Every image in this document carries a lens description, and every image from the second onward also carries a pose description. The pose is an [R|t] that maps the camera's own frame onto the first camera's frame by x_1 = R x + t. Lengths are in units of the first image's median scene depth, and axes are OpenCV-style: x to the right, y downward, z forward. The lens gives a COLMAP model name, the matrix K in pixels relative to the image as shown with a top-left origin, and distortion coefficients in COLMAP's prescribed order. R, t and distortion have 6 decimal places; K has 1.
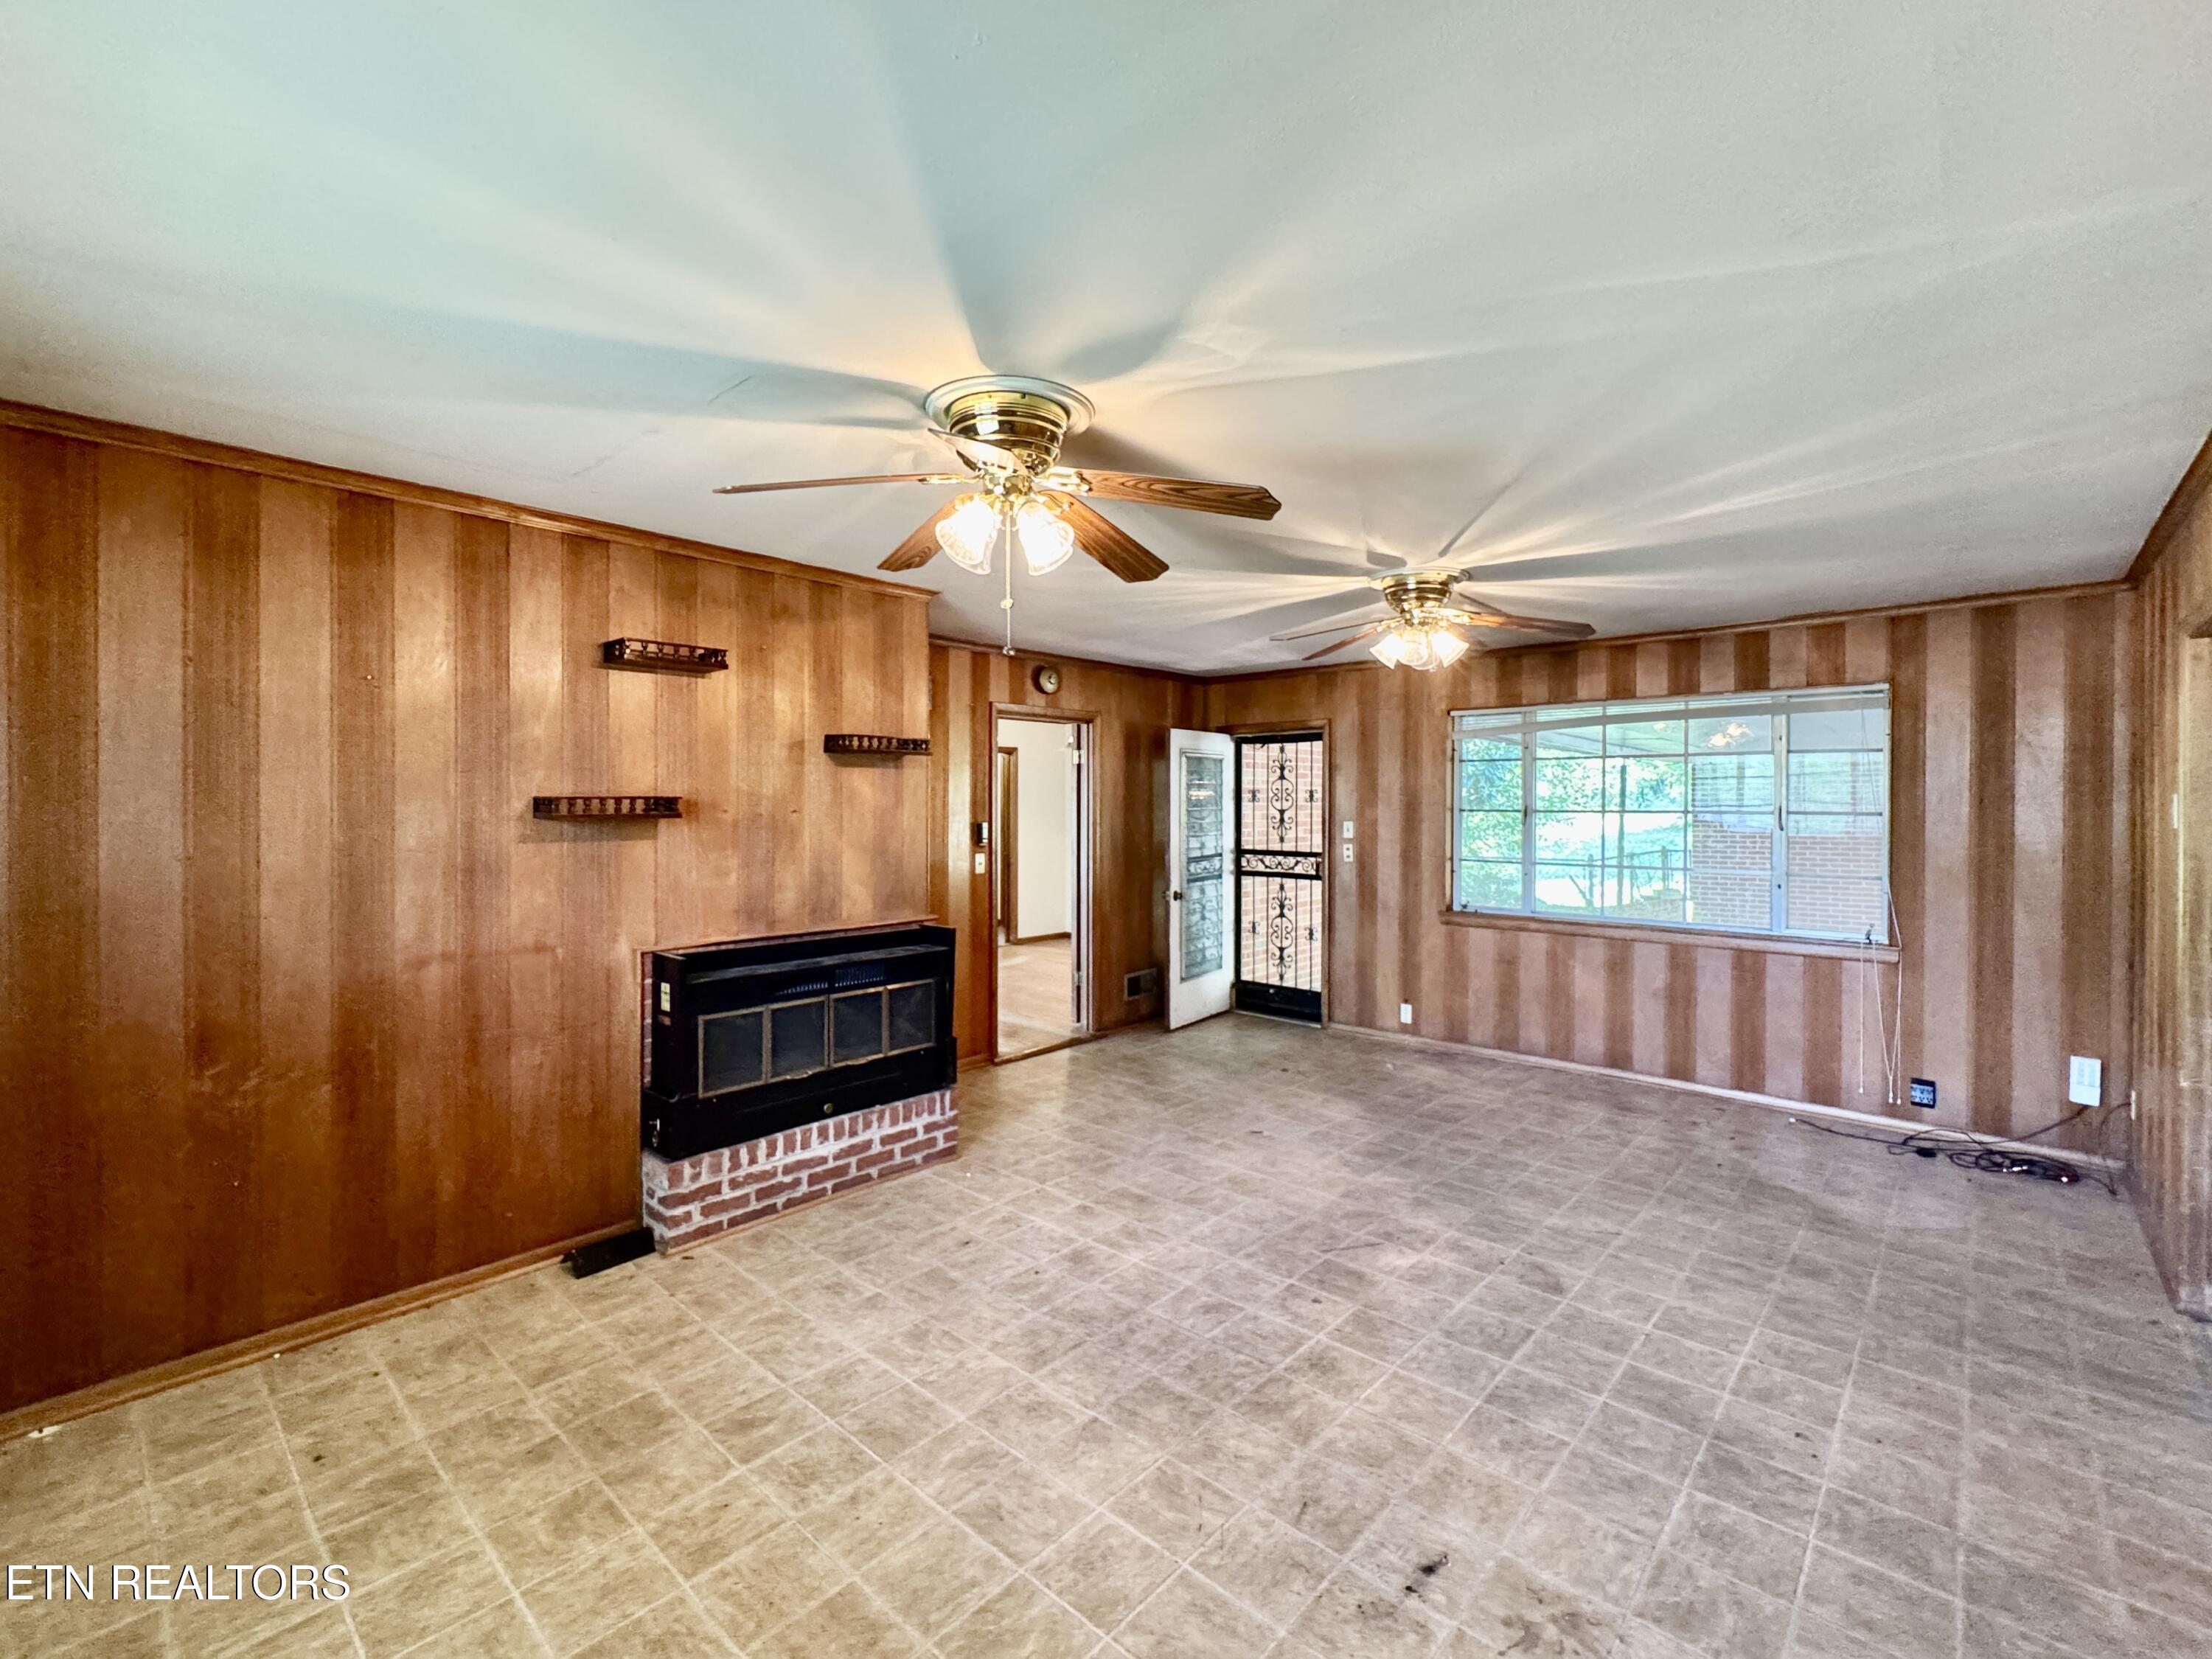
lens RADIAL K [[962.1, 0, 1115.1], [0, 962.1, 809.1], [0, 0, 1]] dist [-0.001053, 0.000064]
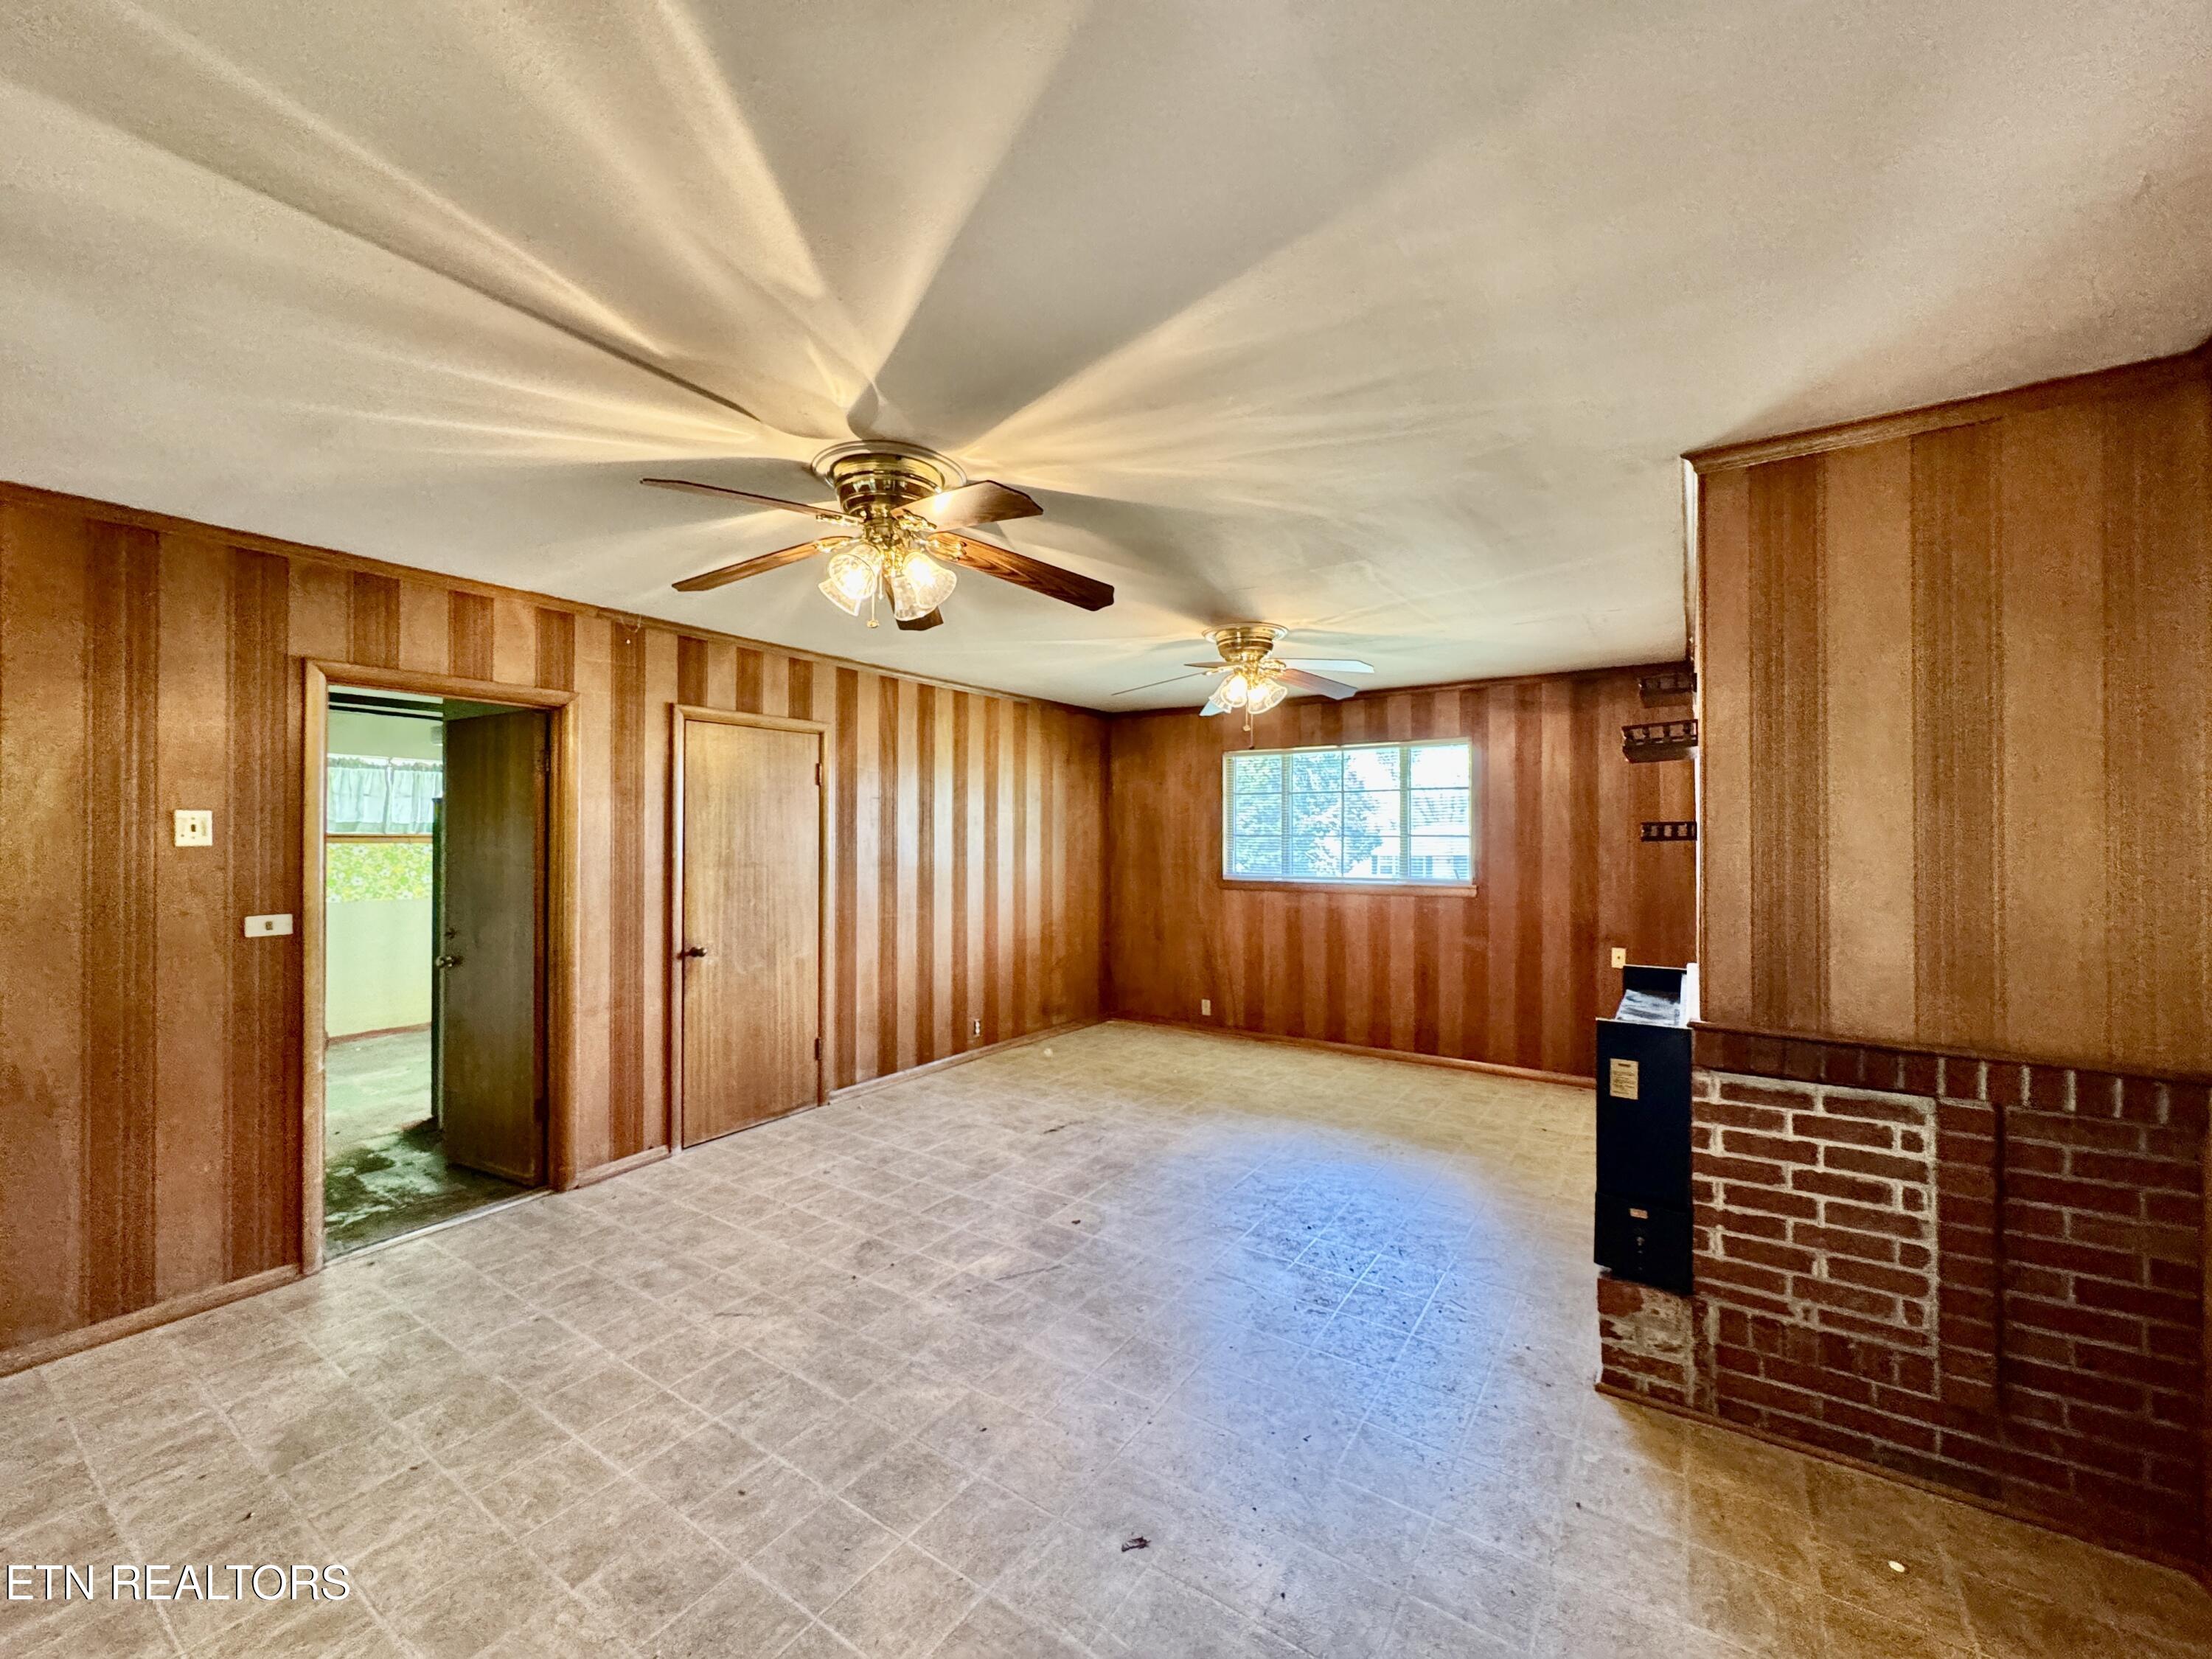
lens RADIAL K [[884.7, 0, 1106.0], [0, 884.7, 829.5], [0, 0, 1]] dist [-0.001362, -0.000012]
pose [[-0.989879, -0.006350, -0.141775, 0.288617], [-0.006257, 0.999980, -0.001105, -0.000984], [0.141779, -0.000207, -0.989898, 1.835205]]
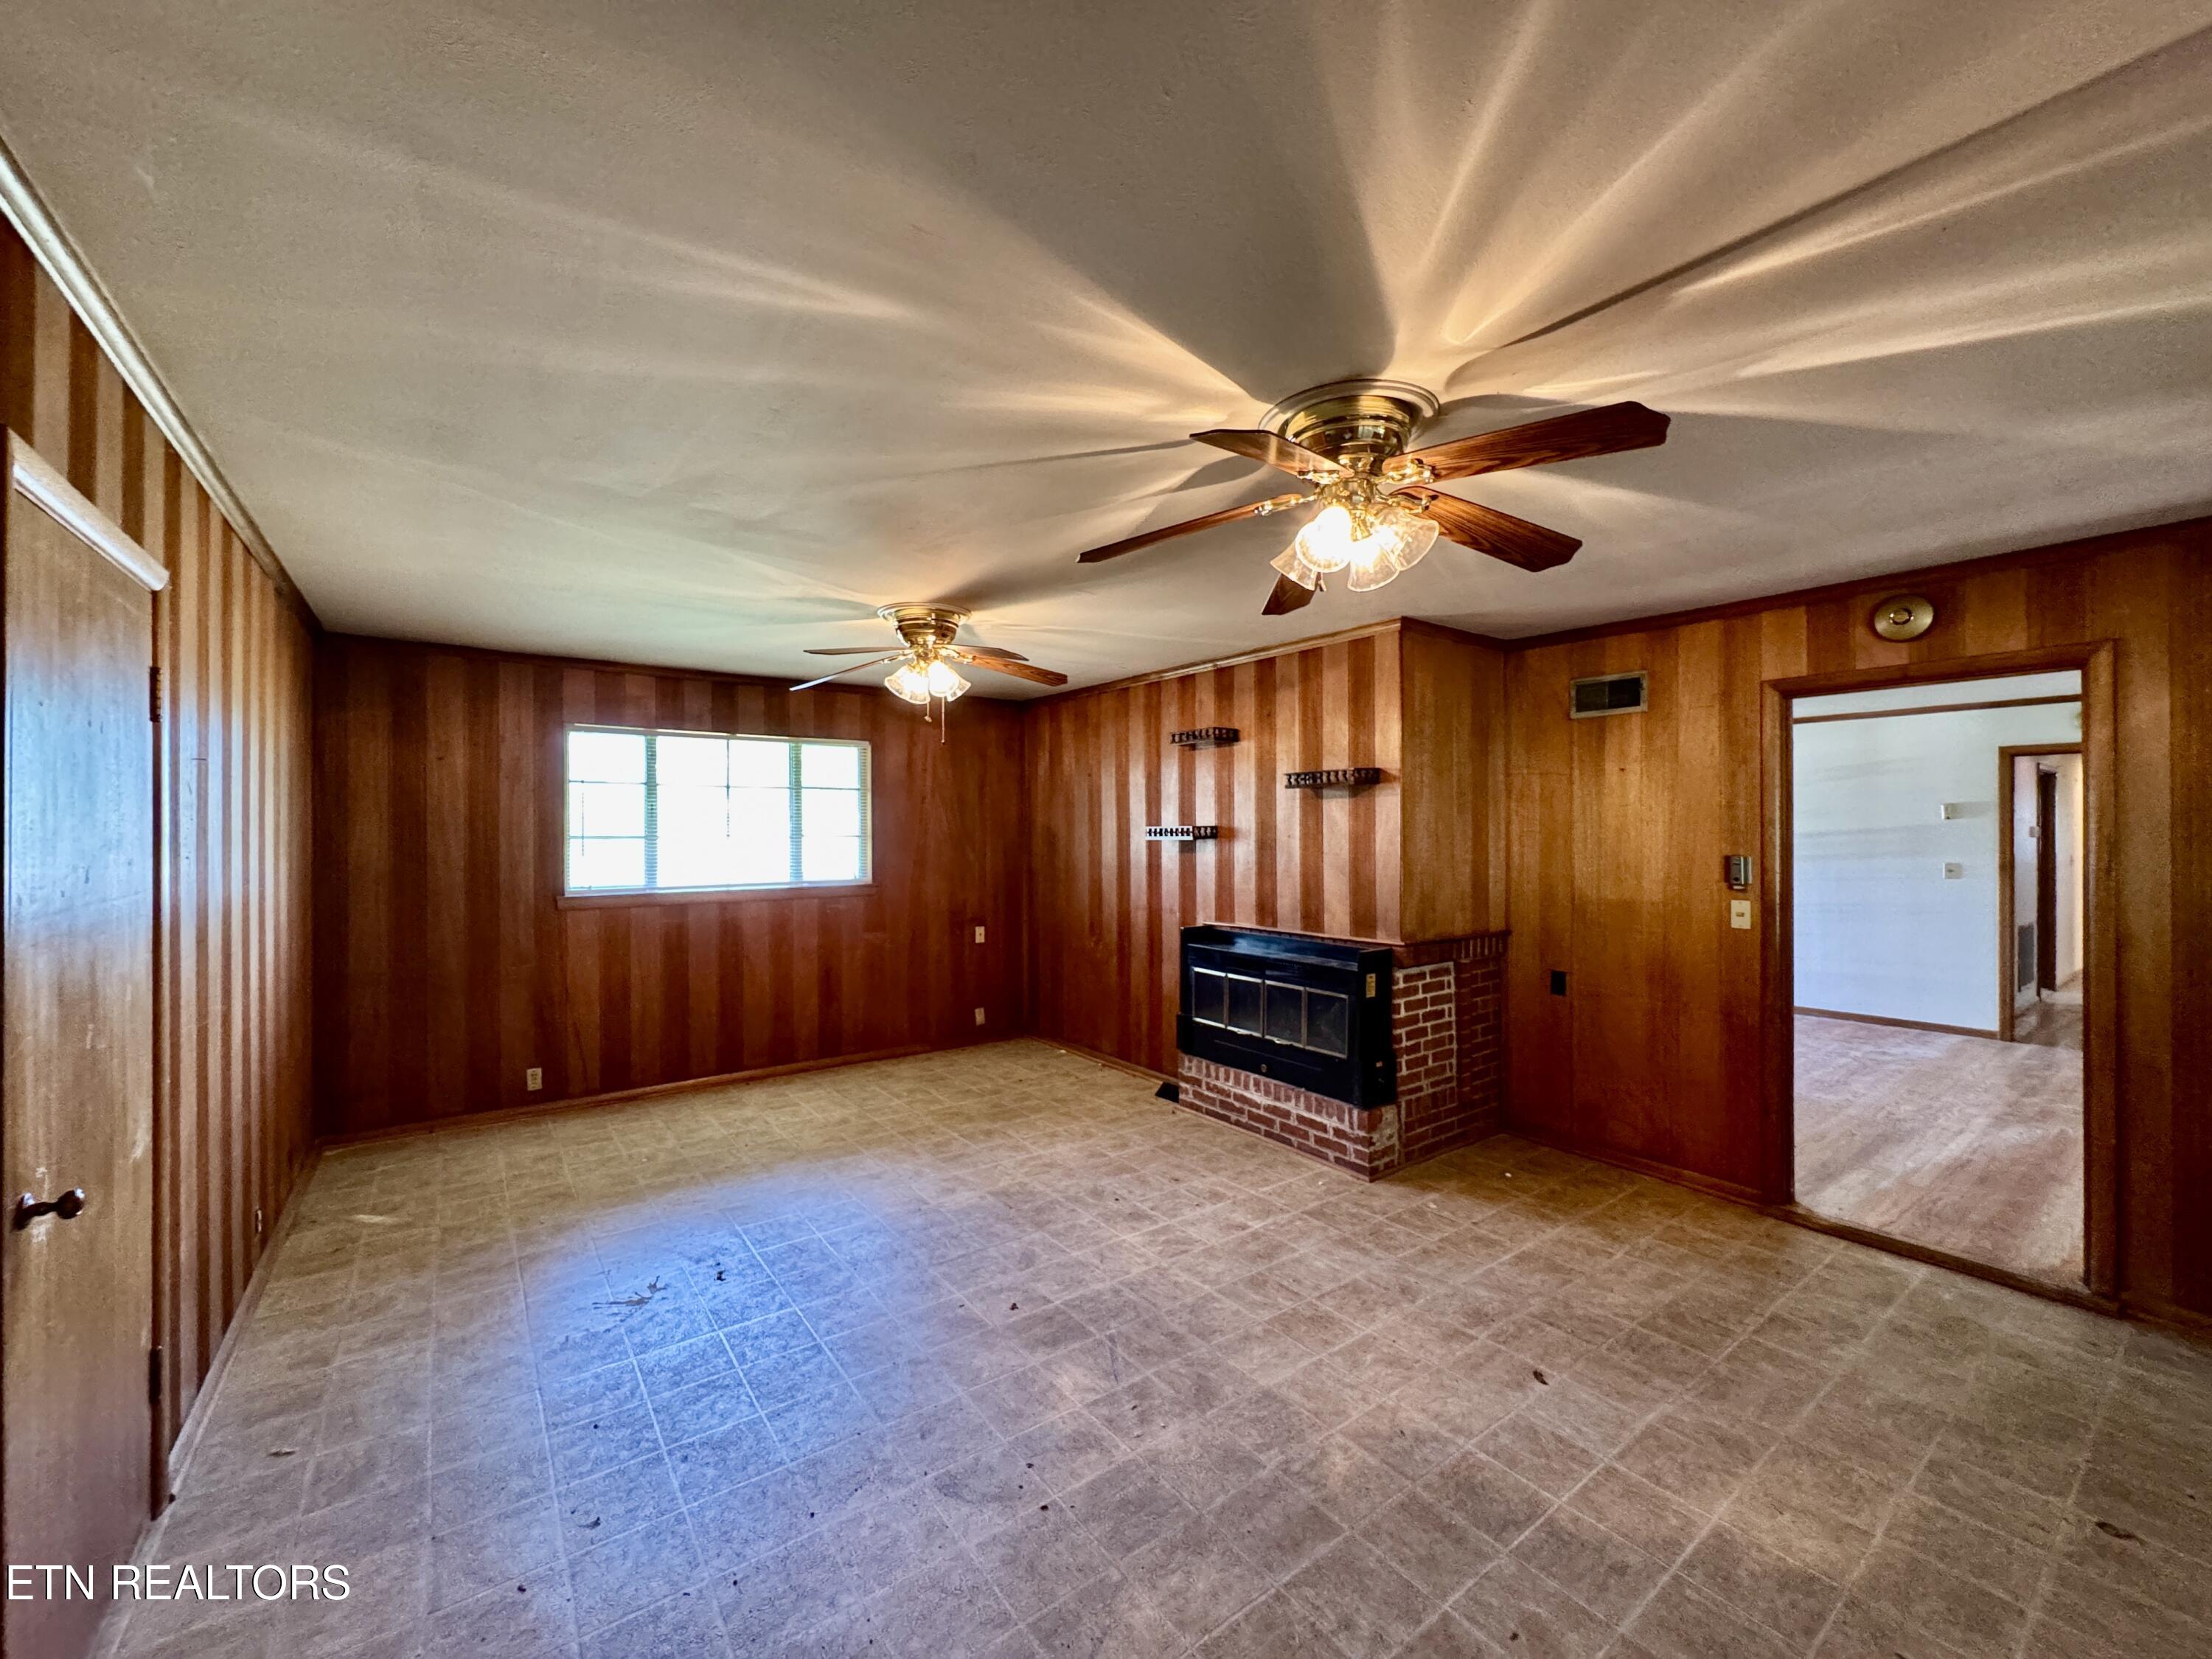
lens RADIAL K [[884.7, 0, 1106.0], [0, 884.7, 829.5], [0, 0, 1]] dist [-0.001362, -0.000012]
pose [[-0.198413, -0.005283, -0.980104, 0.964133], [-0.004809, 0.999979, -0.004417, -0.001478], [0.980107, 0.003837, -0.198435, 1.096944]]
